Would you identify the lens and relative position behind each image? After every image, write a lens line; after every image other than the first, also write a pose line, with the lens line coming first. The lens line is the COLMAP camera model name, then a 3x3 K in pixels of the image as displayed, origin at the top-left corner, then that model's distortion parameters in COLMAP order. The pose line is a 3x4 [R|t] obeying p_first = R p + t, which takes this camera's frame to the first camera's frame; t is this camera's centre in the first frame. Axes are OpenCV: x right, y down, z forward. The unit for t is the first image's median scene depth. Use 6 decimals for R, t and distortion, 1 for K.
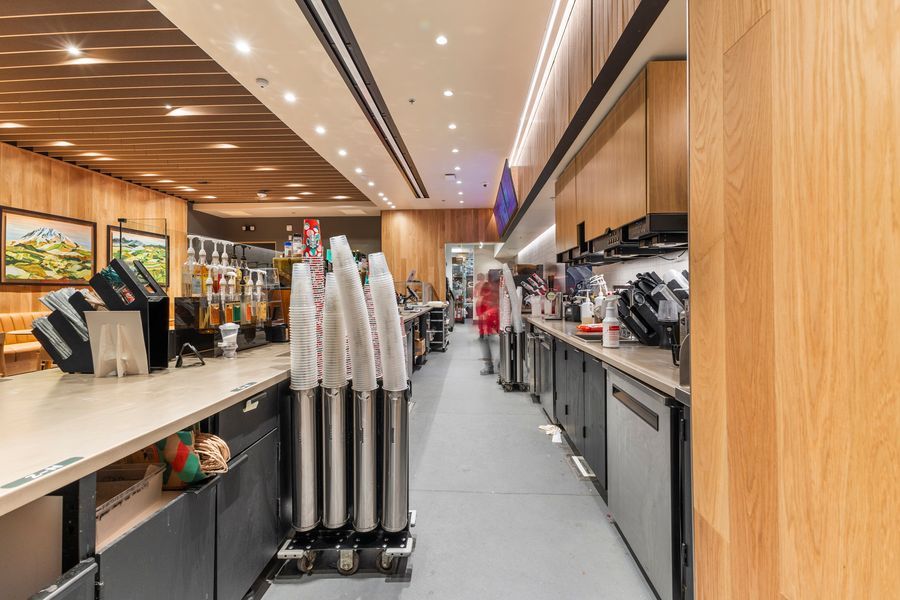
lens RADIAL K [[391.2, 0, 450.6], [0, 391.2, 287.8], [0, 0, 1]] dist [0.012802, -0.003389]
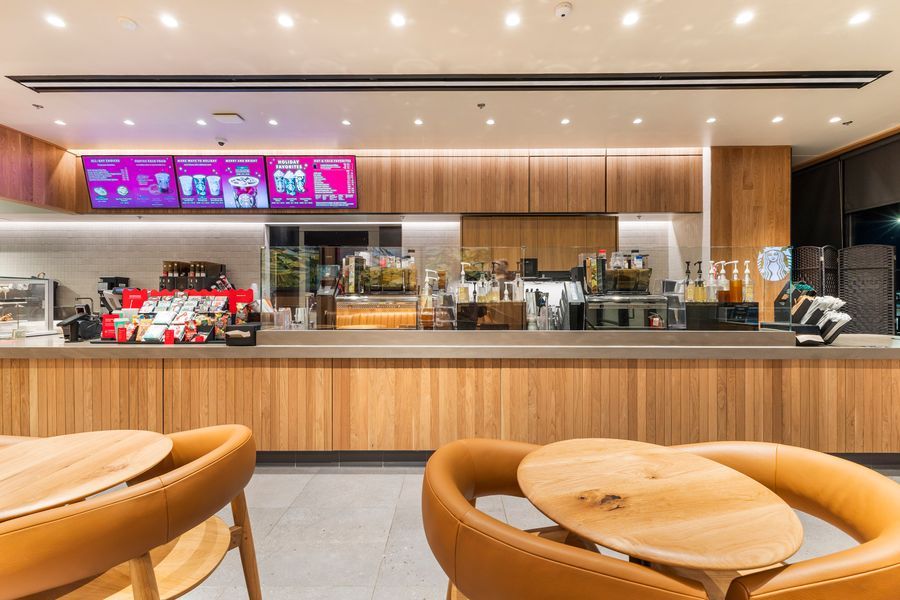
lens RADIAL K [[391.2, 0, 449.4], [0, 391.2, 297.1], [0, 0, 1]] dist [0.012802, -0.003389]
pose [[-0.039364, 0.003713, 0.999218, -0.682516], [-0.004916, 0.999980, -0.003909, 0.005002], [-0.999213, -0.005066, -0.039345, 0.712545]]
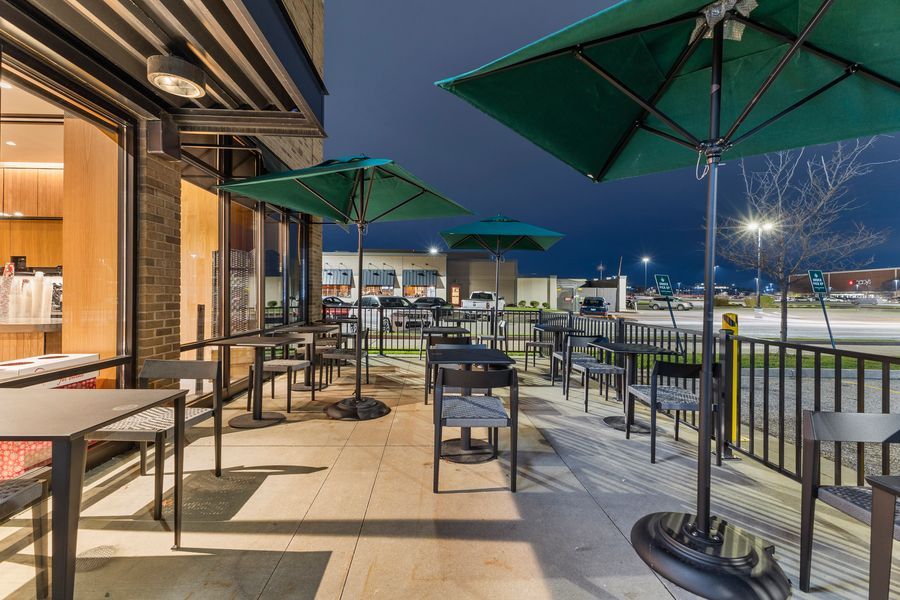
lens RADIAL K [[391.2, 0, 451.1], [0, 391.2, 295.4], [0, 0, 1]] dist [0.012802, -0.003389]
pose [[-0.103434, 0.003550, 0.994630, -0.934727], [-0.011283, 0.999925, -0.004742, 0.007277], [-0.994572, -0.011712, -0.103386, -0.480817]]
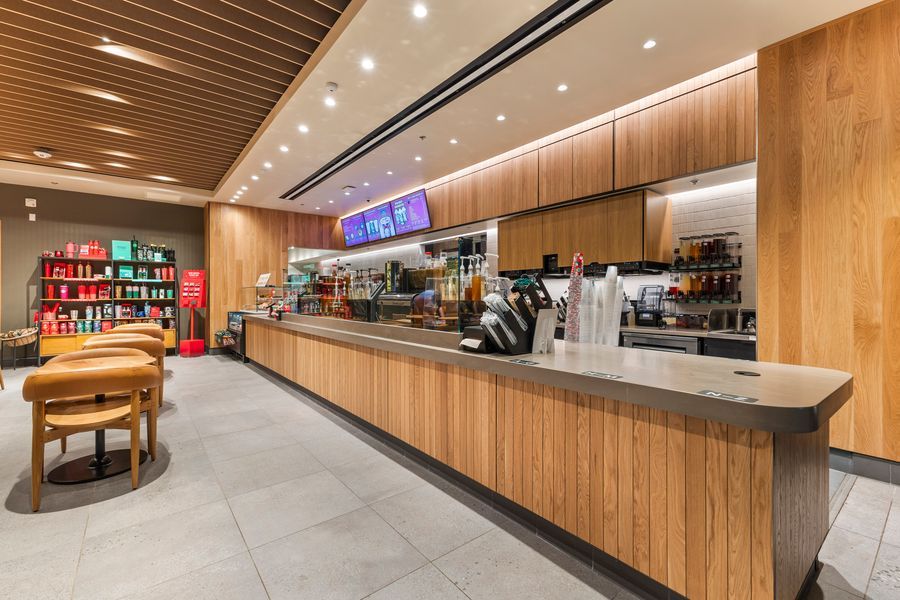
lens RADIAL K [[391.2, 0, 449.4], [0, 391.2, 296.0], [0, 0, 1]] dist [0.012802, -0.003389]
pose [[0.751665, 0.004499, 0.659530, -0.520572], [-0.007031, 0.999975, 0.001192, 0.002244], [-0.659507, -0.005533, 0.751678, 0.031093]]
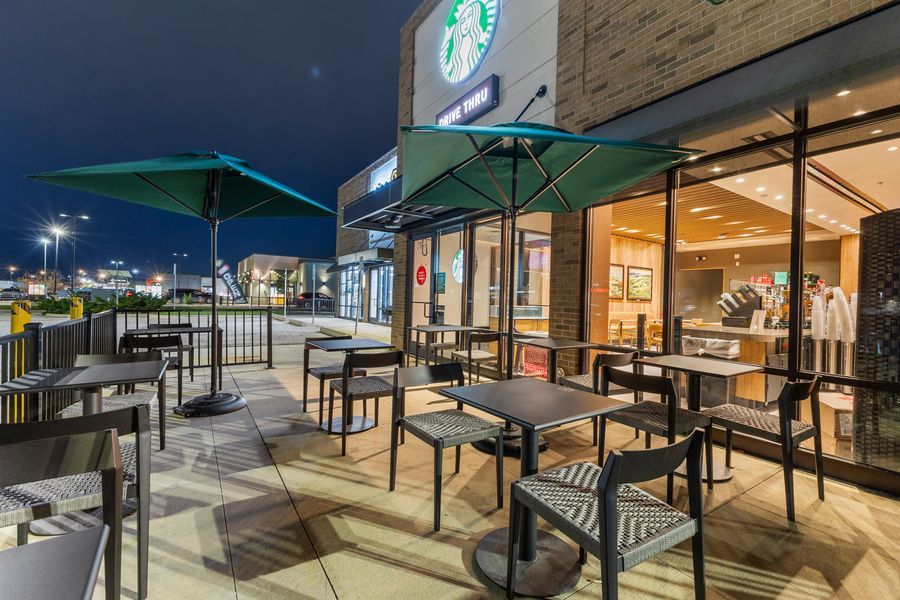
lens RADIAL K [[391.2, 0, 452.5], [0, 391.2, 297.0], [0, 0, 1]] dist [0.012802, -0.003389]
pose [[0.596540, 0.017403, -0.802394, 0.092754], [-0.028828, 0.999584, 0.000248, 0.006096], [0.802065, 0.022983, 0.596794, -0.775575]]
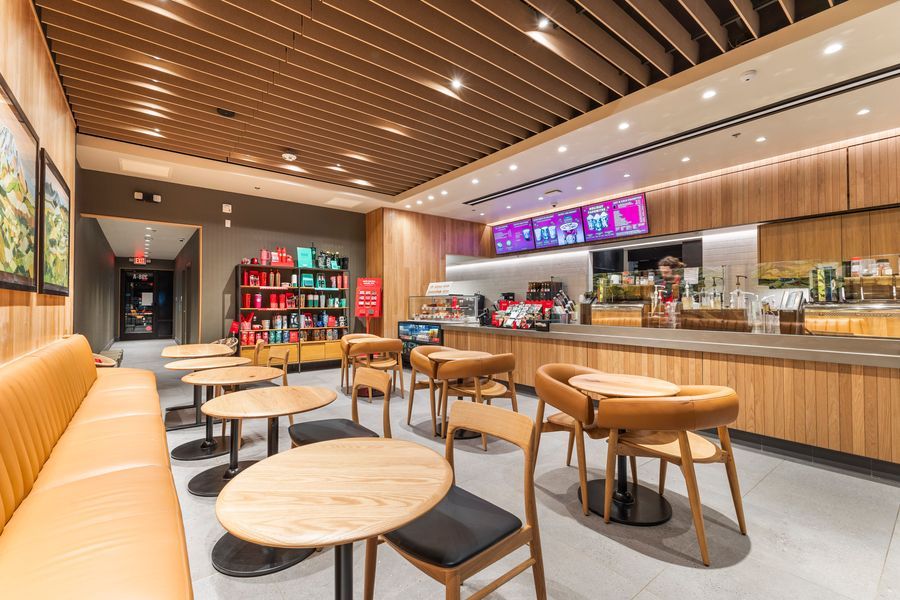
lens RADIAL K [[391.2, 0, 450.3], [0, 391.2, 297.1], [0, 0, 1]] dist [0.012802, -0.003389]
pose [[0.756091, 0.017925, 0.654221, -0.907074], [-0.008044, 0.999804, -0.018098, 0.004780], [-0.654417, 0.008421, 0.756087, 0.440798]]
